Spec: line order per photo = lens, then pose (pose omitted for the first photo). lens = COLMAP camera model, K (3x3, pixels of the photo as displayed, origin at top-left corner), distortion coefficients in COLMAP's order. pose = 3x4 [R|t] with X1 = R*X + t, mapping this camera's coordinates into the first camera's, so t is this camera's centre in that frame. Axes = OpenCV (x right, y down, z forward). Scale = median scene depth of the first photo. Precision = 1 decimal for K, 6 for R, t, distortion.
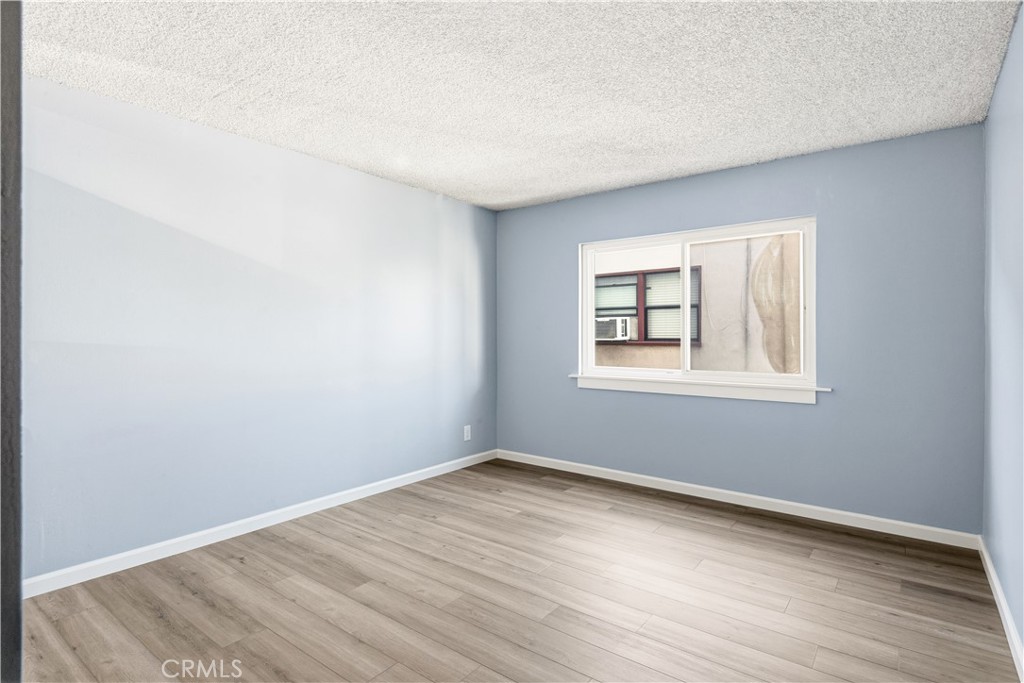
lens RADIAL K [[541.1, 0, 510.0], [0, 541.1, 325.9], [0, 0, 1]] dist [0.007632, -0.000431]
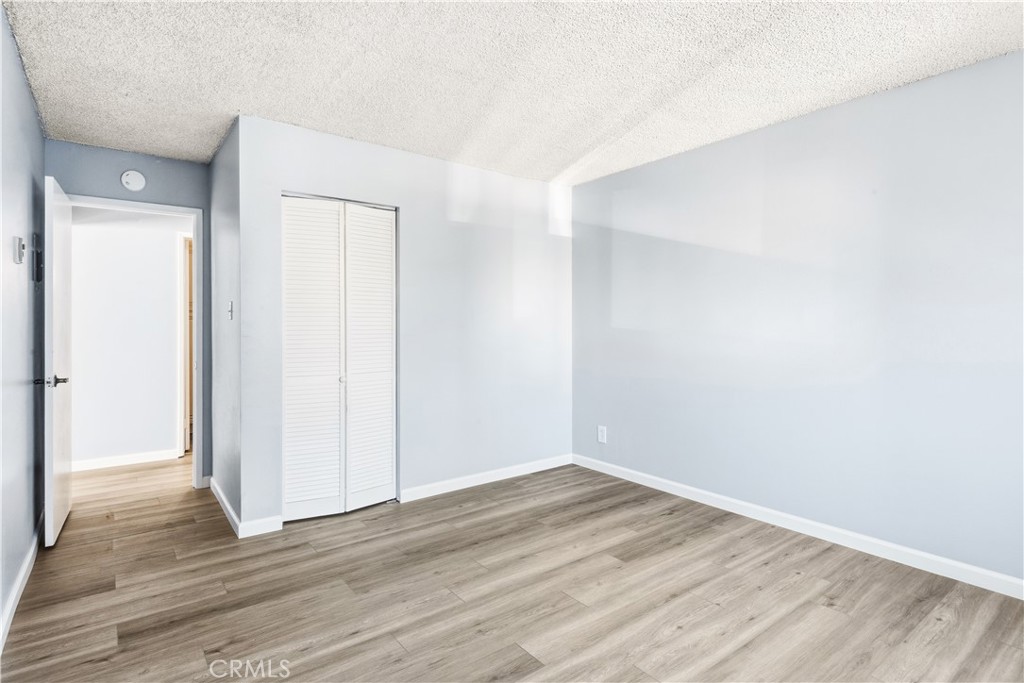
lens RADIAL K [[541.1, 0, 510.0], [0, 541.1, 325.9], [0, 0, 1]] dist [0.007632, -0.000431]
pose [[-0.295722, -0.000744, -0.955274, 0.689565], [0.009171, 0.999951, -0.003617, 0.020973], [0.955230, -0.009831, -0.295701, 0.961262]]
